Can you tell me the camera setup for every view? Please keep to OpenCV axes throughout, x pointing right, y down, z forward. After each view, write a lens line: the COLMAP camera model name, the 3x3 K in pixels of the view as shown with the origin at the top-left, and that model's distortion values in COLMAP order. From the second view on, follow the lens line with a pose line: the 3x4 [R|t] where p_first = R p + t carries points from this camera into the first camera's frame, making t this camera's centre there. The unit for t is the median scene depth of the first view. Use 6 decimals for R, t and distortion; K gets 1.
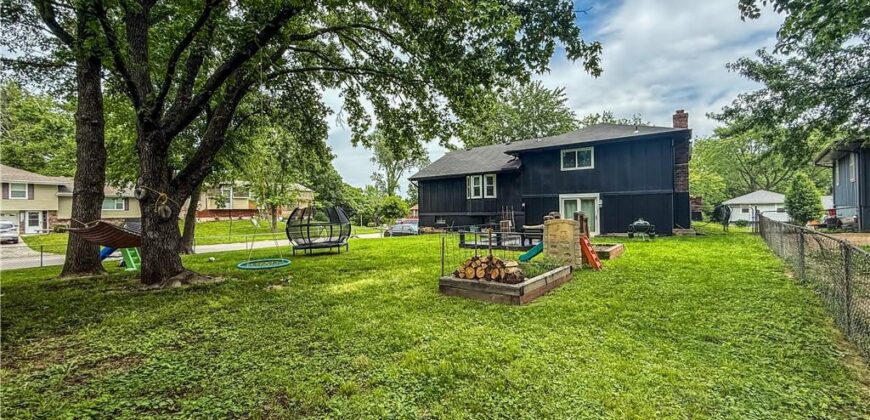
lens RADIAL K [[346.7, 0, 435.0], [0, 346.7, 210.0], [0, 0, 1]] dist [-0.000902, 0.000000]
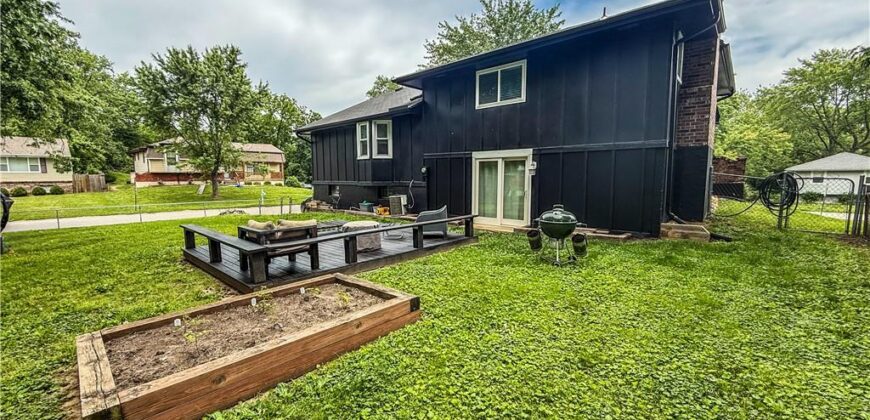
lens RADIAL K [[346.7, 0, 435.0], [0, 346.7, 210.0], [0, 0, 1]] dist [-0.000902, 0.000000]
pose [[0.995329, 0.018414, -0.094765, 0.317991], [-0.008675, 0.994728, 0.102178, -0.006816], [0.096146, -0.100878, 0.990242, 0.377935]]
